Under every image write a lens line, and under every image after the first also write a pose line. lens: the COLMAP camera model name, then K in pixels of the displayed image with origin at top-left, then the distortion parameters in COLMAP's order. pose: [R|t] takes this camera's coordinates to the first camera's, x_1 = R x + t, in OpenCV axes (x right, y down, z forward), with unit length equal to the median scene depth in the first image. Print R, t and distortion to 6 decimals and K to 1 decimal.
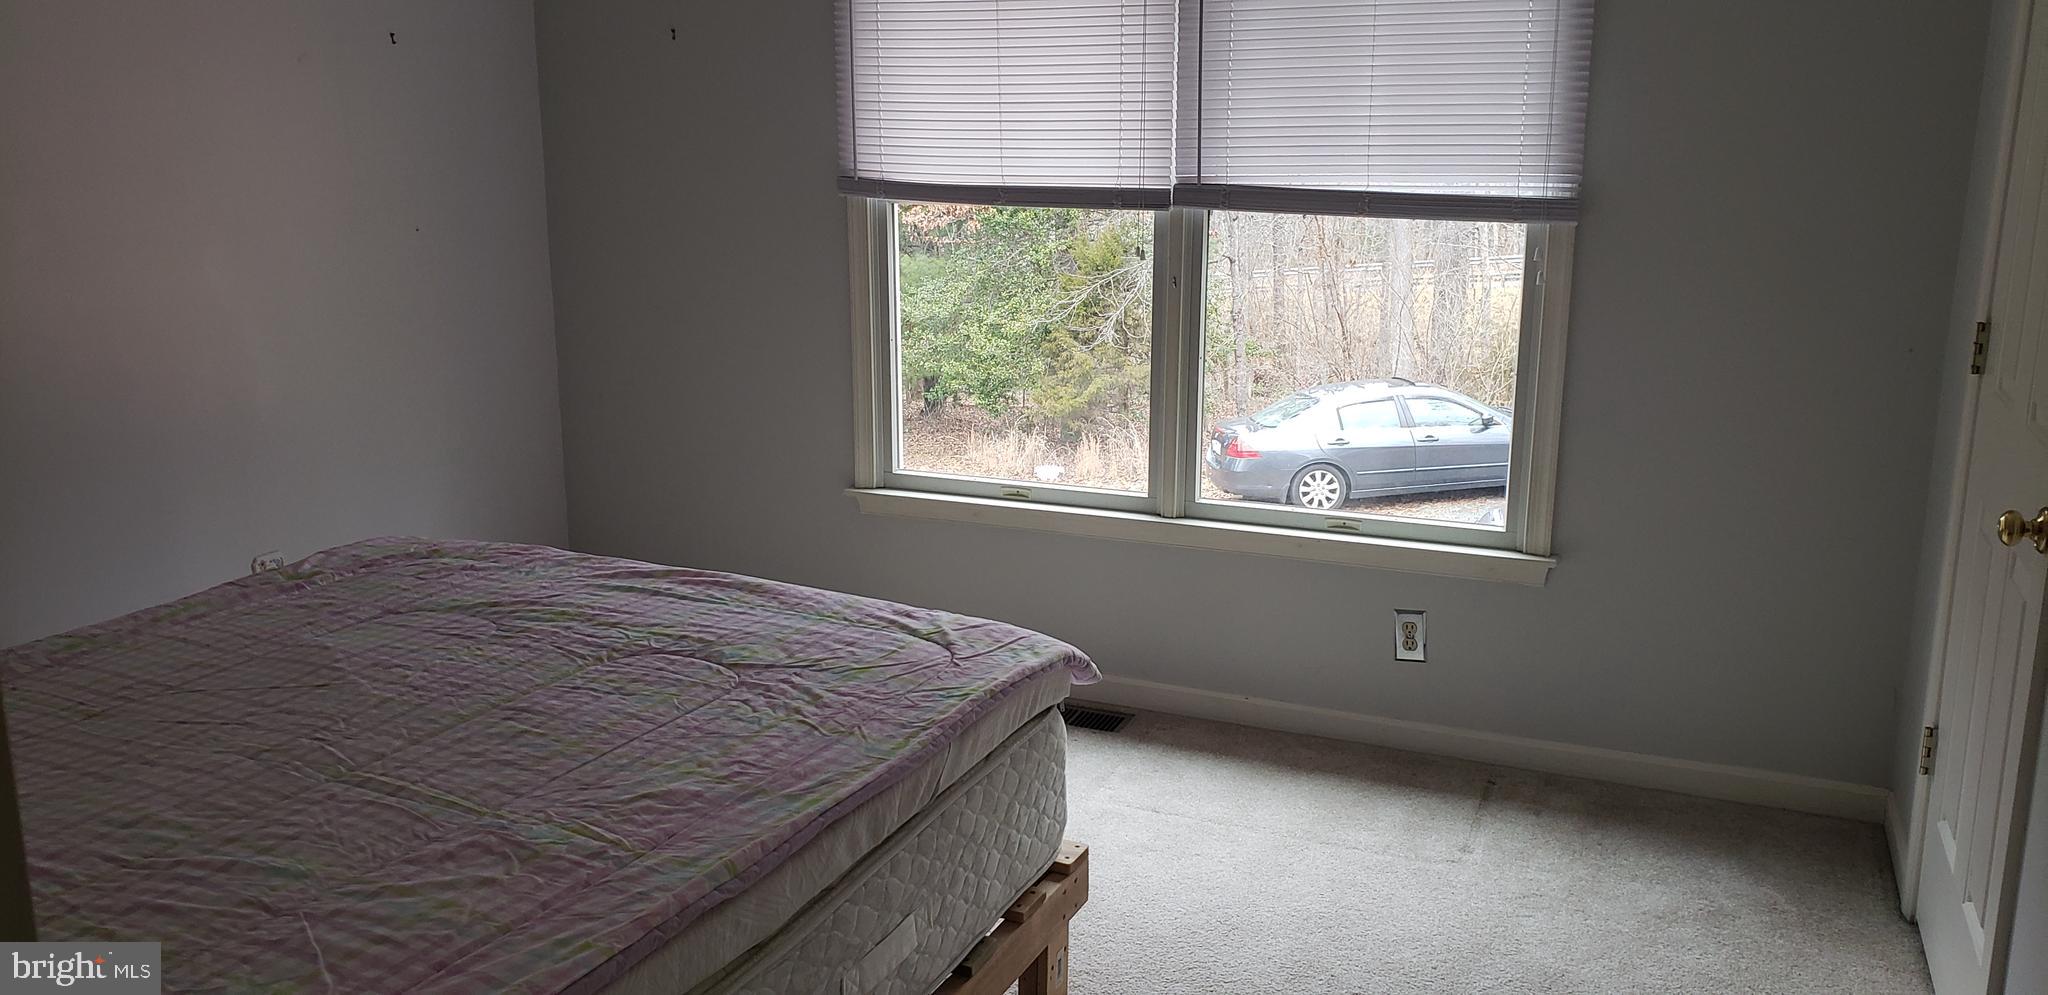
lens RADIAL K [[1594.5, 0, 1024.0], [0, 1594.5, 497.5], [0, 0, 1]] dist [0.110712, -0.209672]
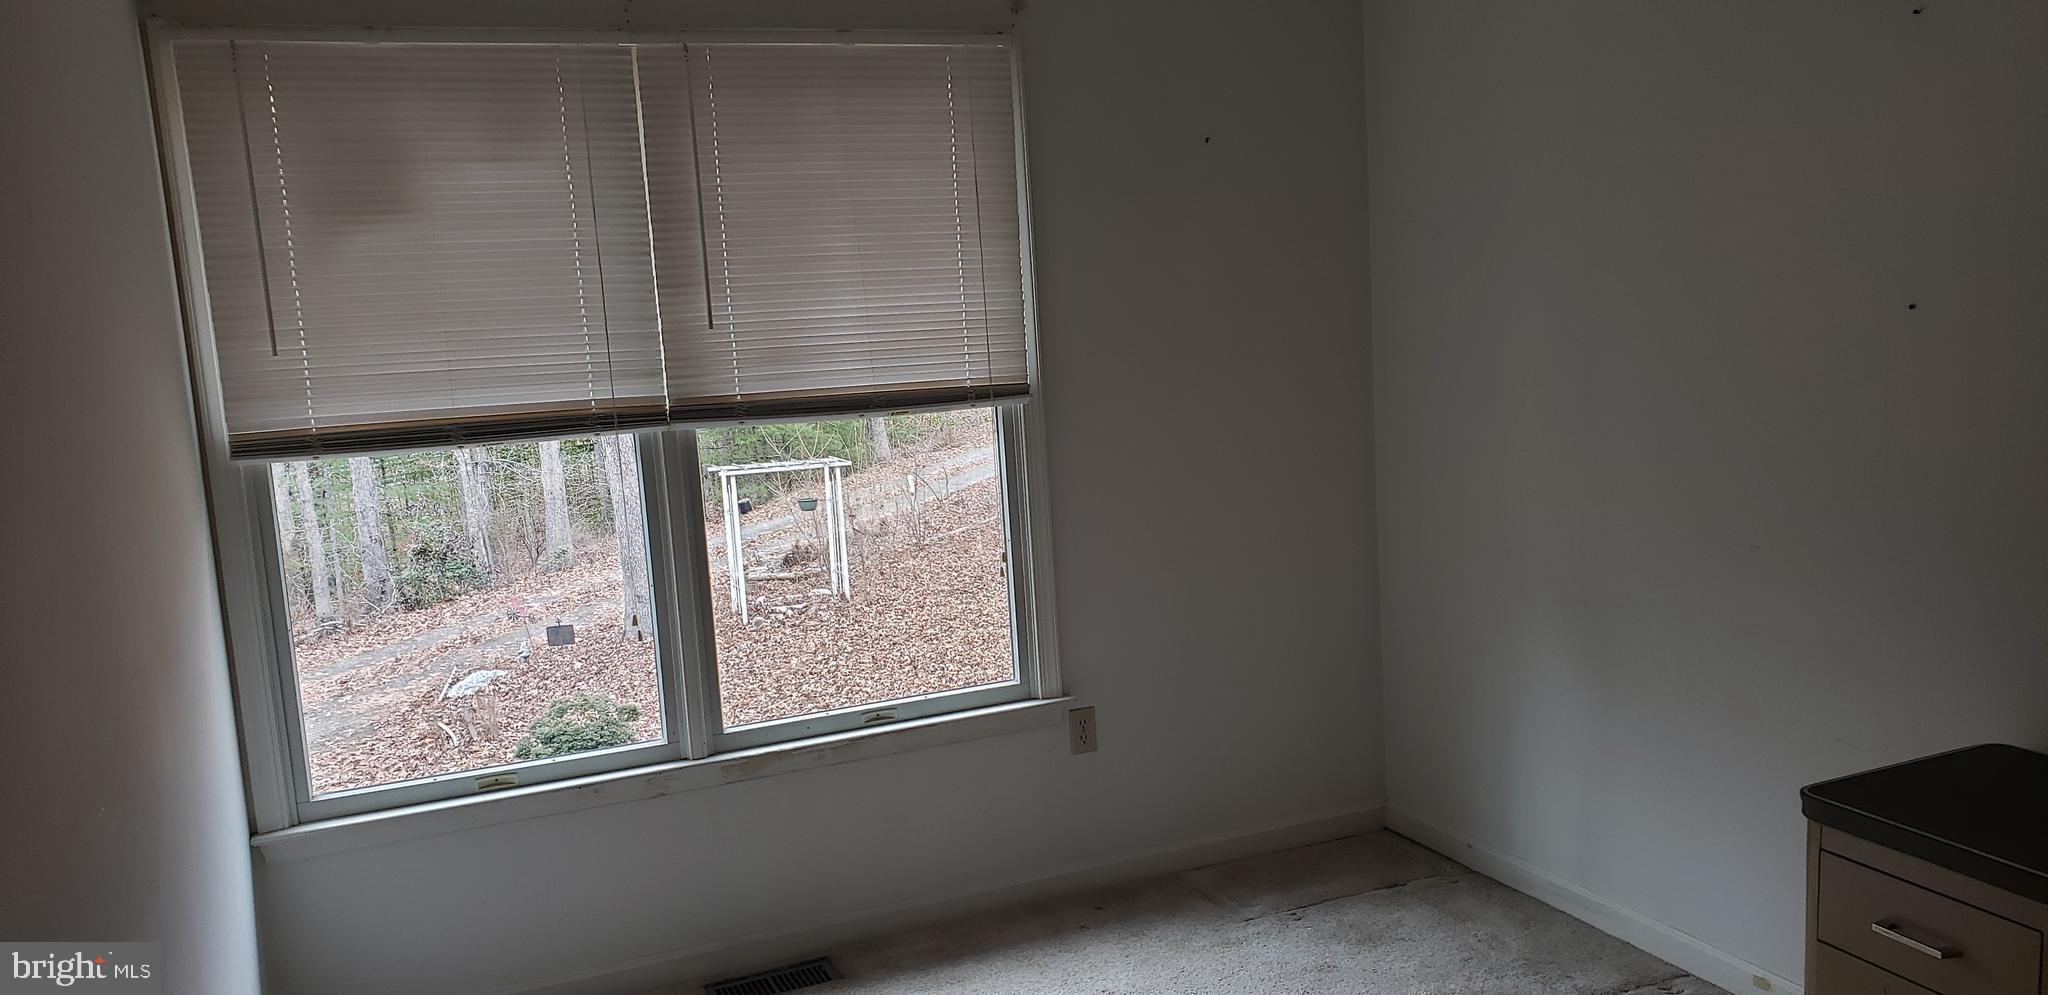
lens RADIAL K [[1594.5, 0, 1024.0], [0, 1594.5, 497.5], [0, 0, 1]] dist [0.110712, -0.209672]
pose [[0.638124, -0.122056, 0.760197, -0.501591], [0.232944, 0.971687, -0.039526, -0.054892], [-0.733849, 0.202306, 0.648489, 0.249013]]
